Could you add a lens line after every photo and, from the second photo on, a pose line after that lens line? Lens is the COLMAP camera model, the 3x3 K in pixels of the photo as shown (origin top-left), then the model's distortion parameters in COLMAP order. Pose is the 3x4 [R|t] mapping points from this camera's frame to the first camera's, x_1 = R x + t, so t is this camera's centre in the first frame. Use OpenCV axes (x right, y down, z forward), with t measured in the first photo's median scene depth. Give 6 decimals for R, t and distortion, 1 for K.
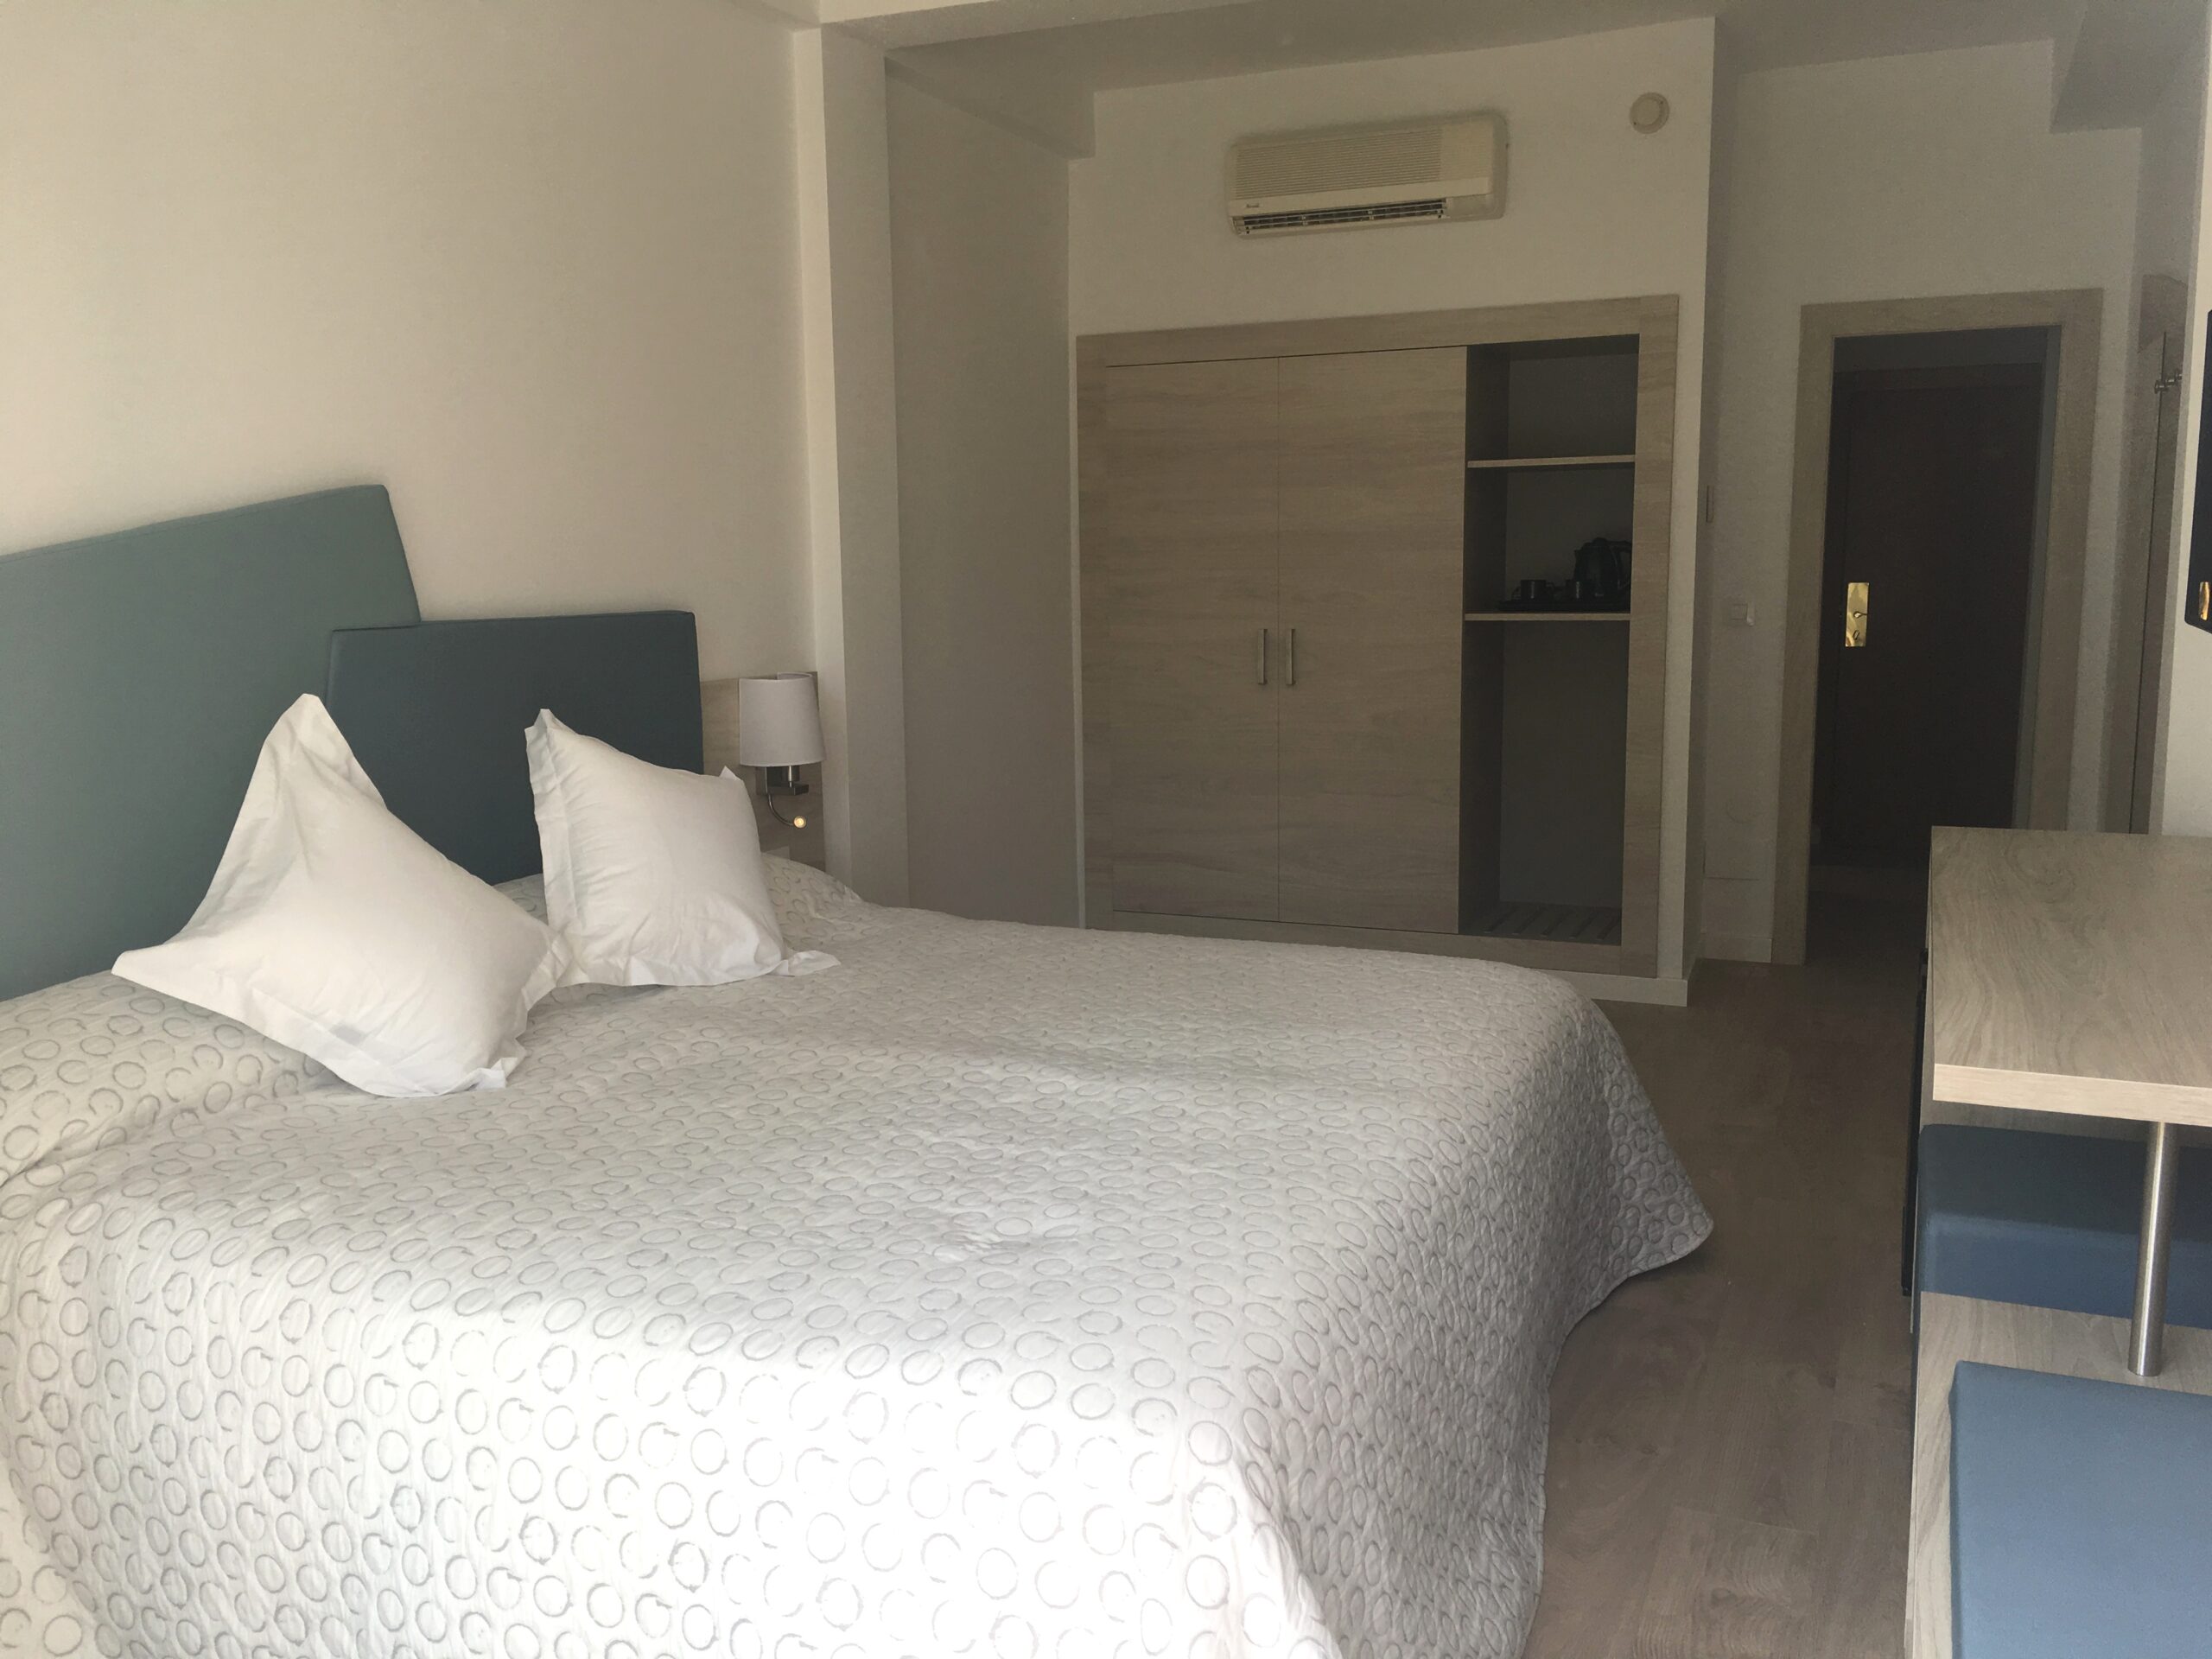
lens RADIAL K [[1877.8, 0, 1110.1], [0, 1877.8, 828.1], [0, 0, 1]] dist [0.079349, -0.105740]
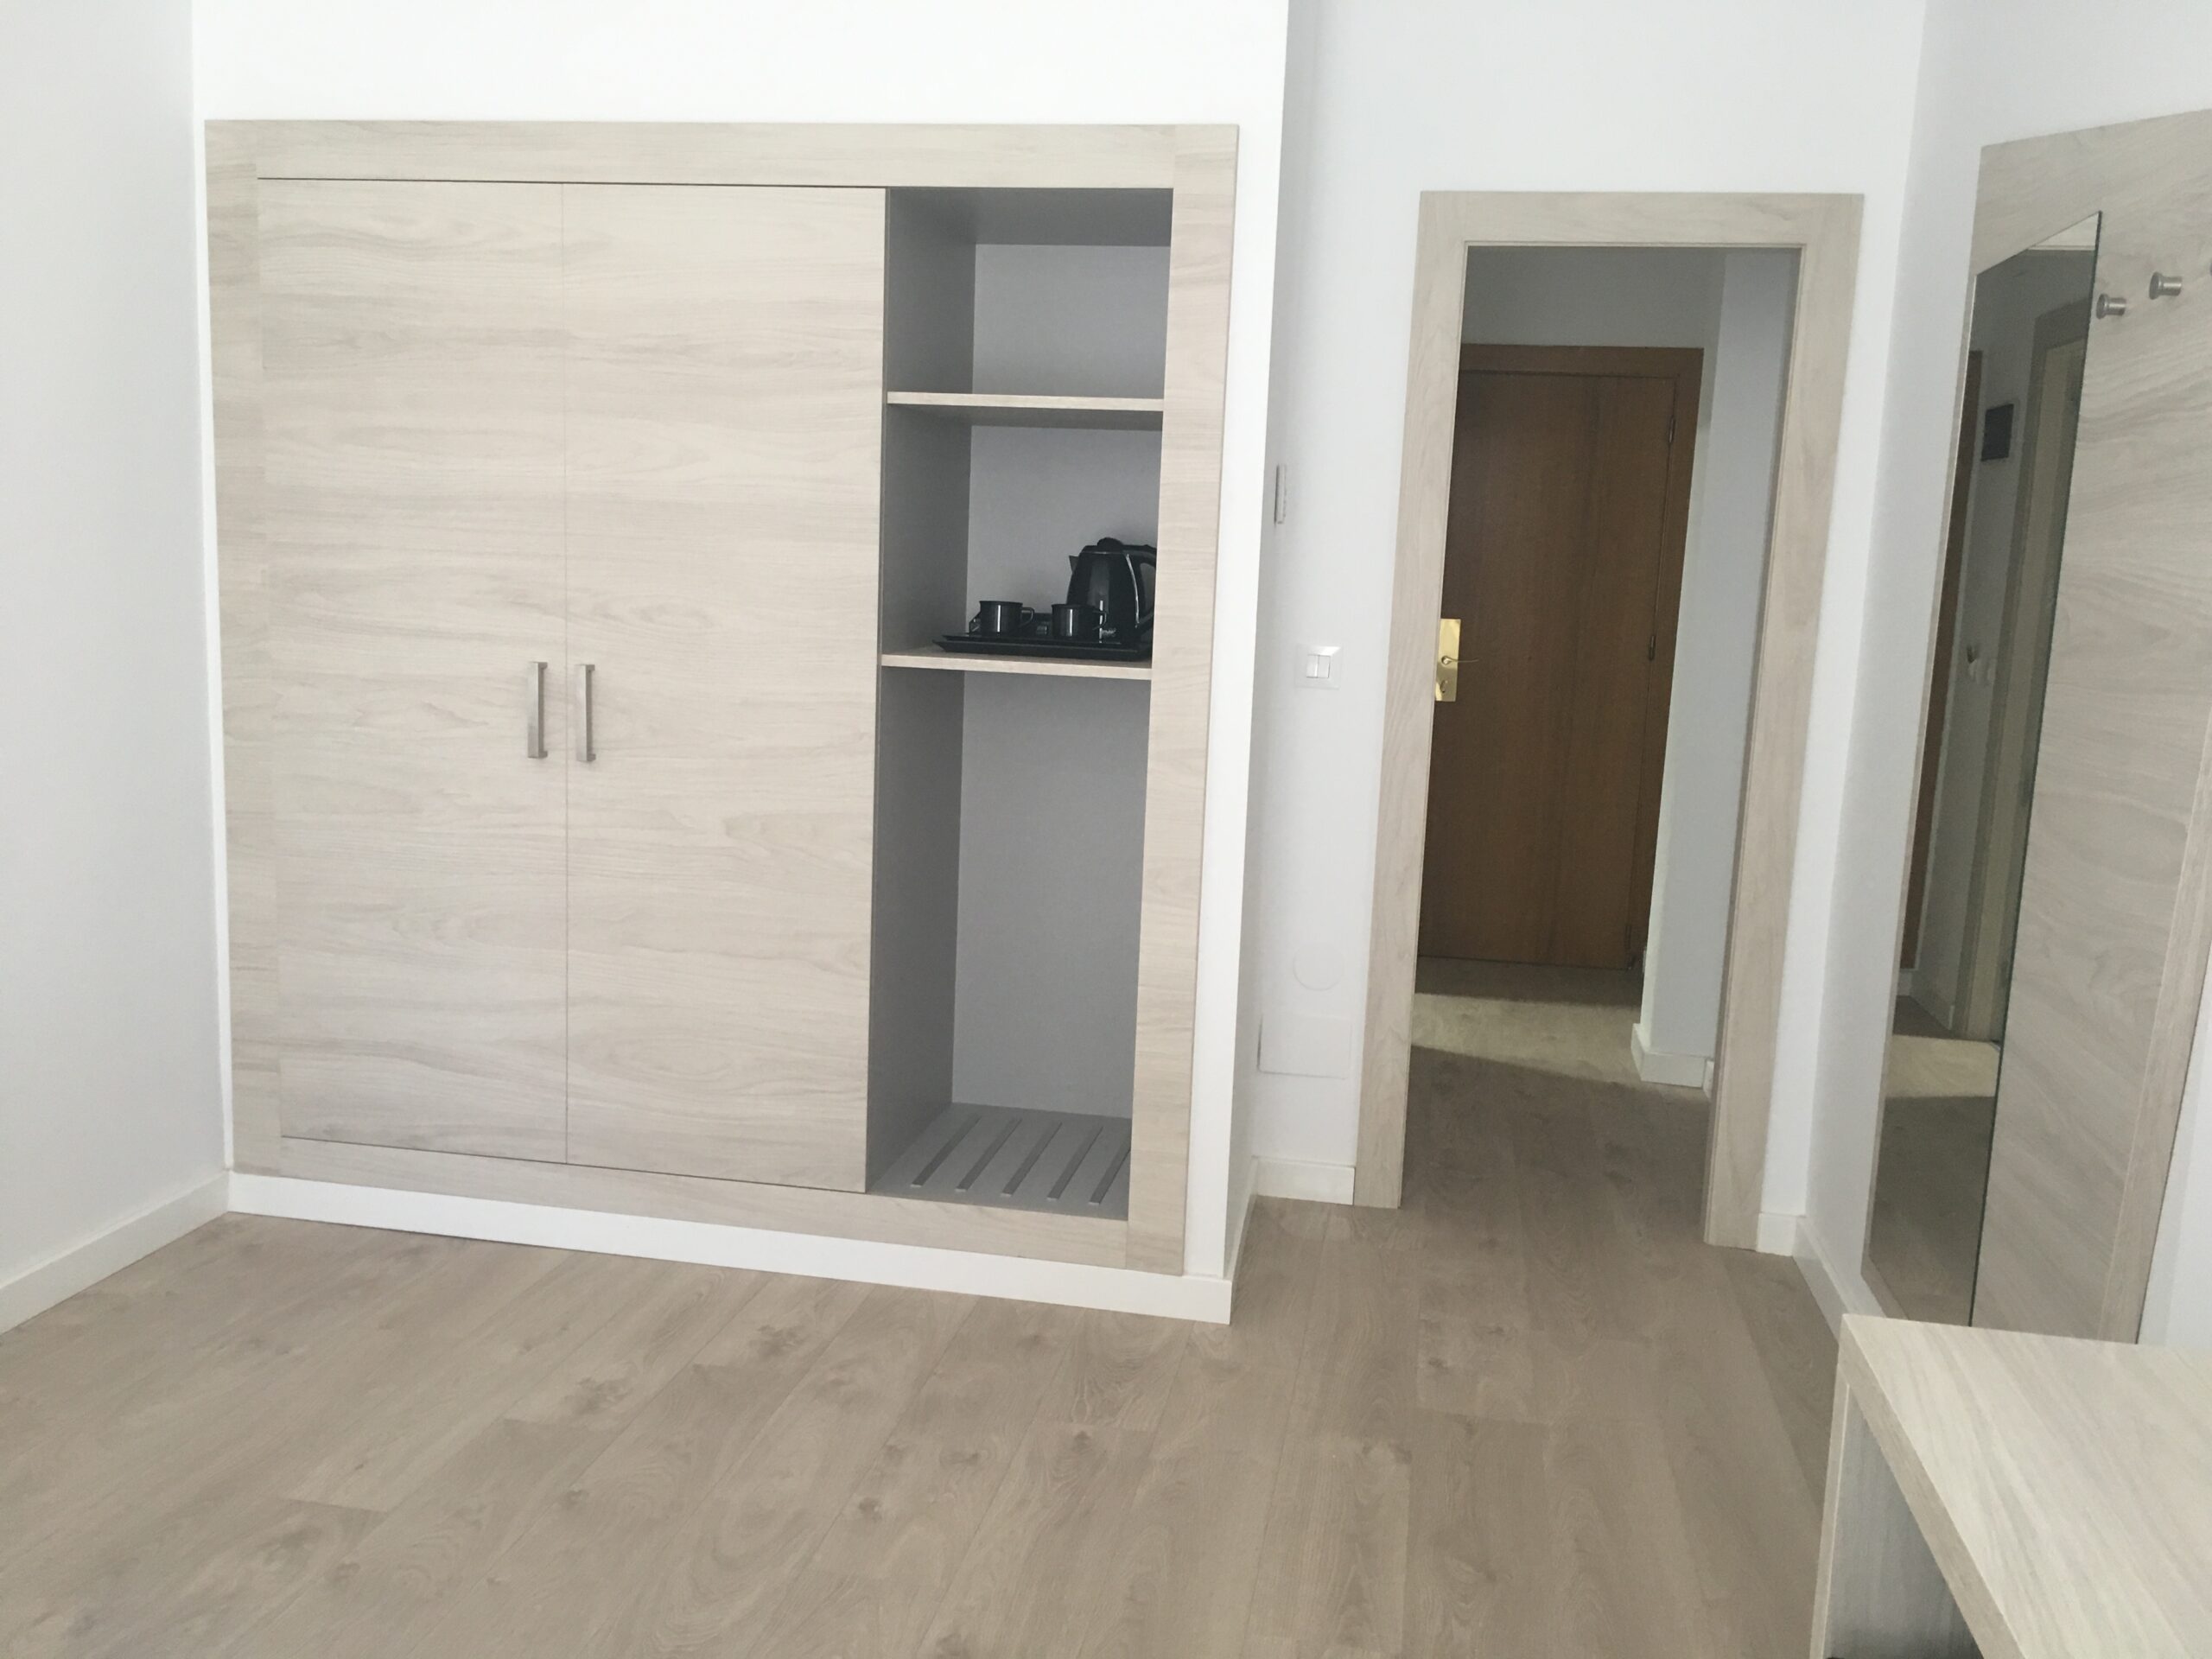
lens RADIAL K [[1877.8, 0, 1108.9], [0, 1877.8, 827.5], [0, 0, 1]] dist [0.079349, -0.105740]
pose [[0.972937, 0.019698, 0.230230, 0.241730], [-0.020529, 0.999789, 0.001216, -0.121826], [-0.230157, -0.005909, 0.973136, 0.814652]]
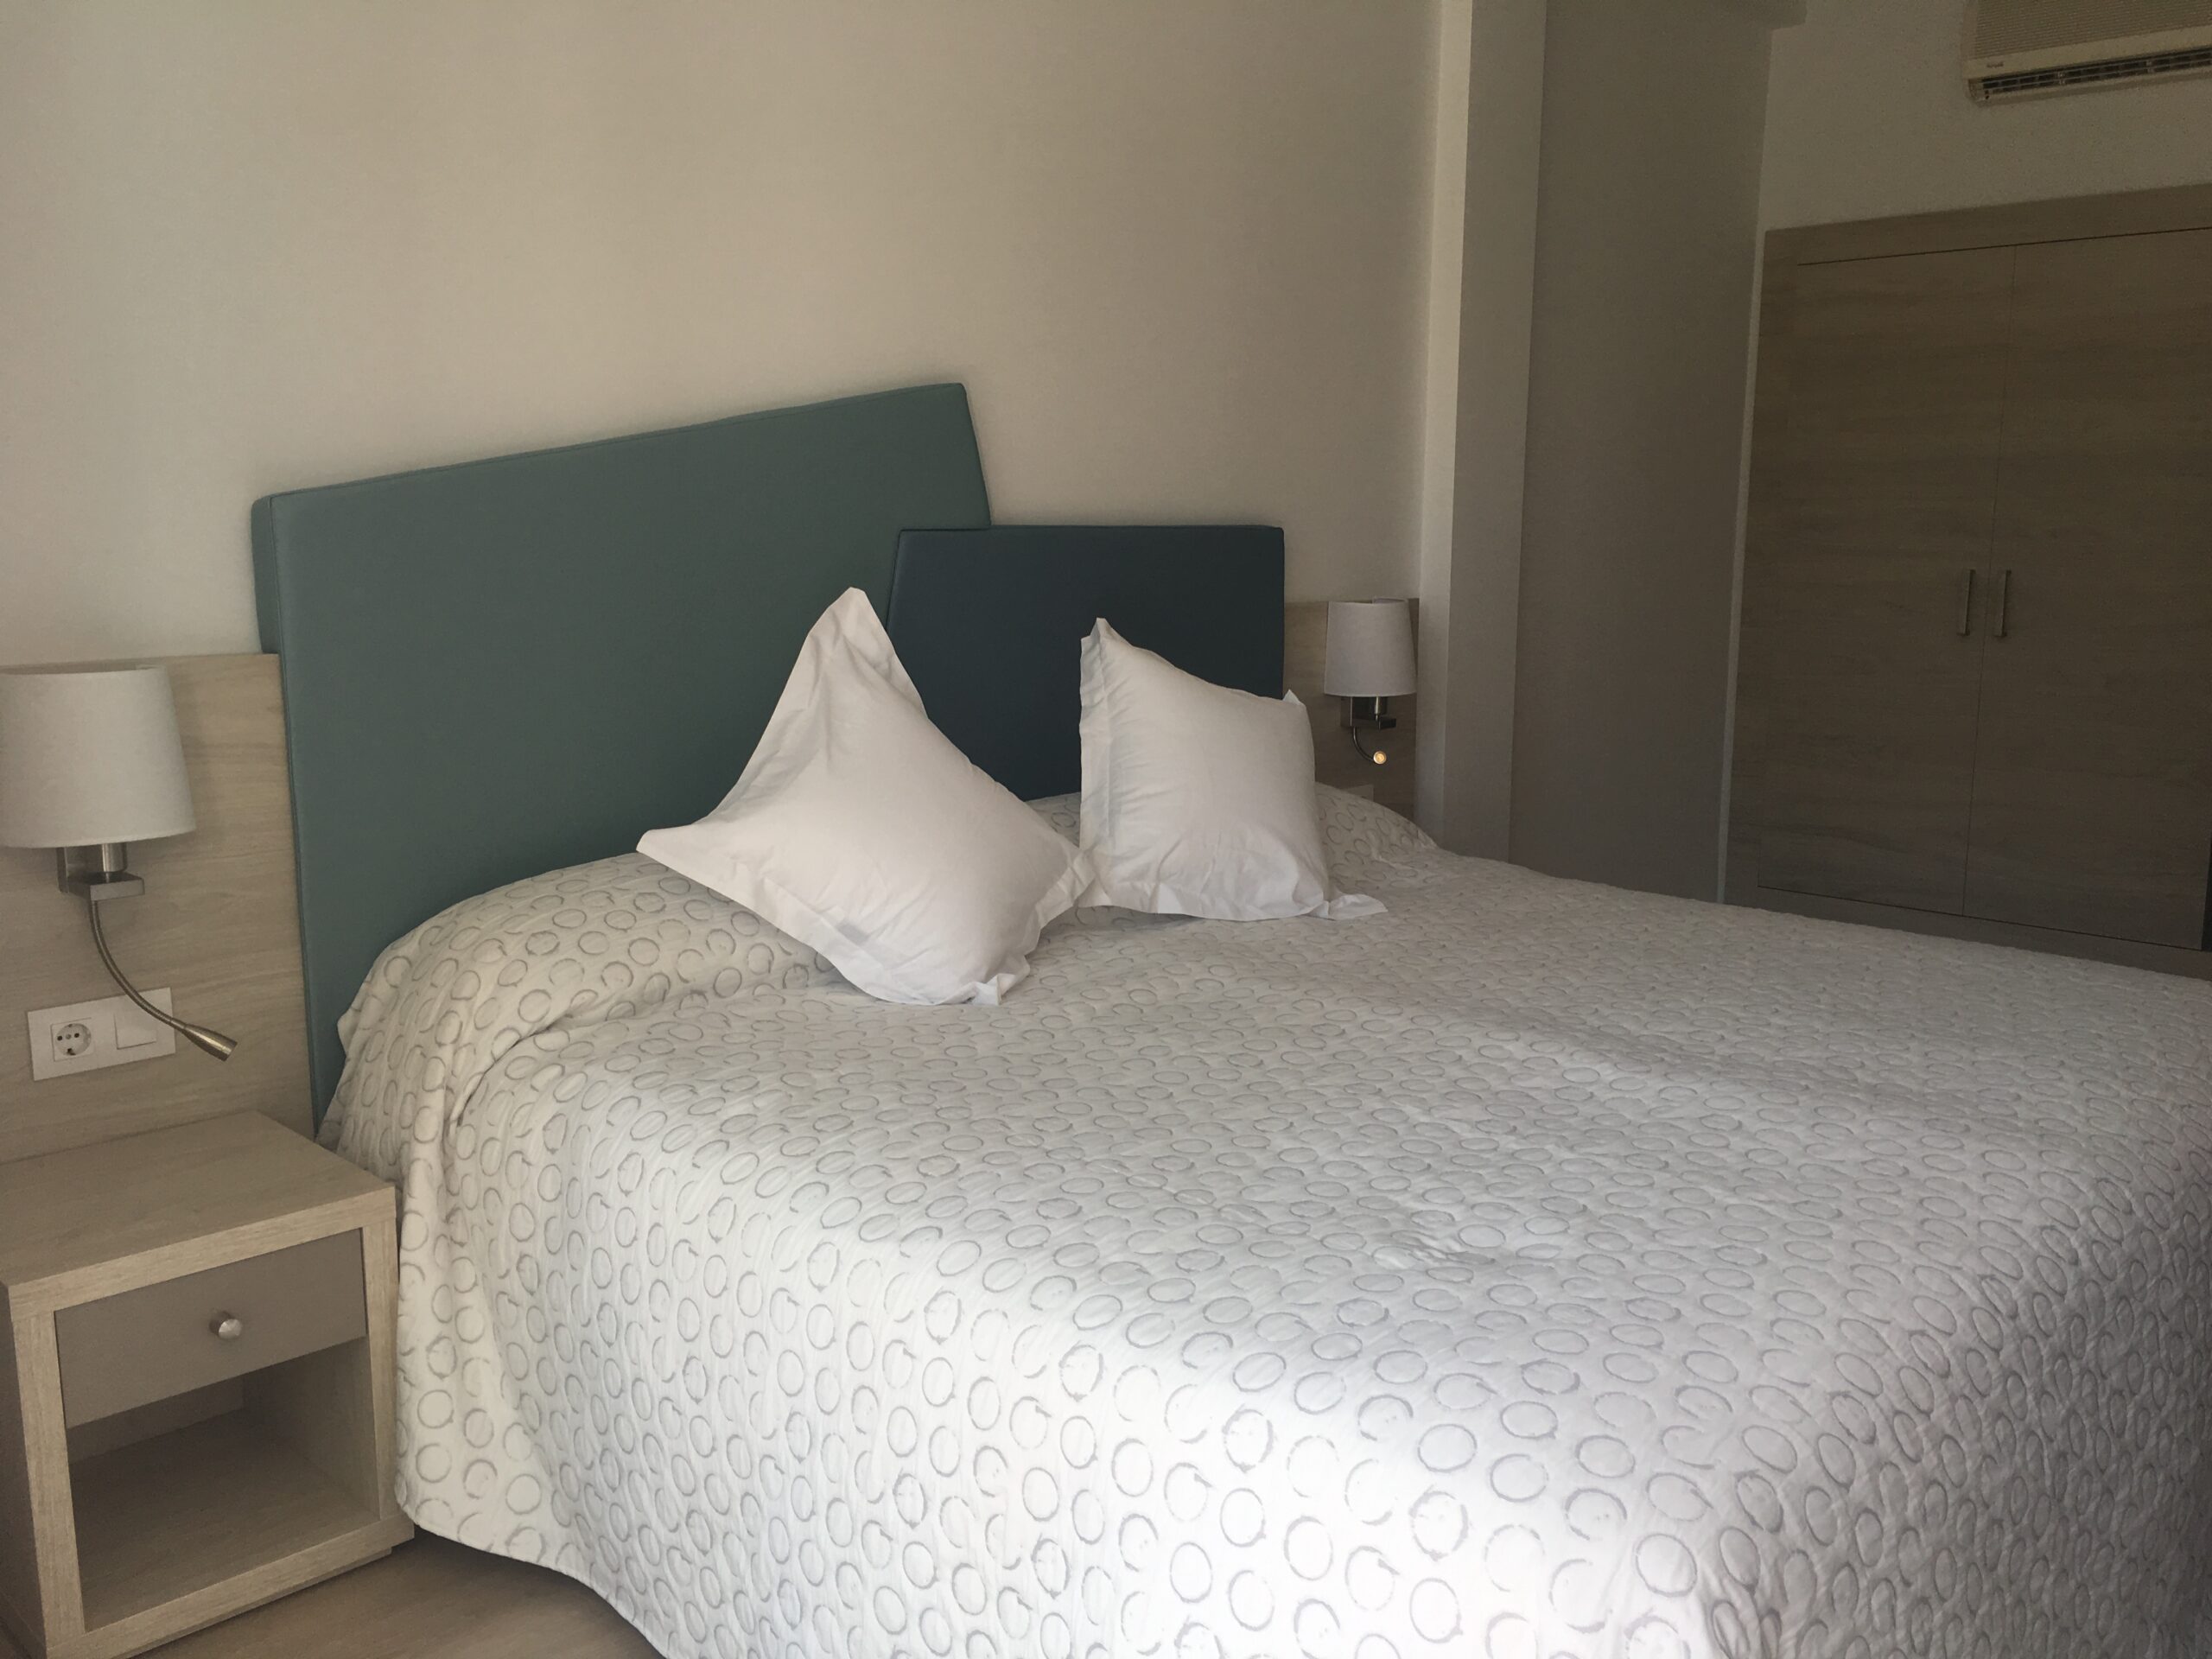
lens RADIAL K [[1877.8, 0, 1109.6], [0, 1877.8, 829.3], [0, 0, 1]] dist [0.079349, -0.105740]
pose [[0.934745, 0.073811, -0.347570, 0.051885], [-0.065345, 0.997212, 0.036032, 0.010569], [0.349260, -0.010969, 0.936962, 0.124265]]
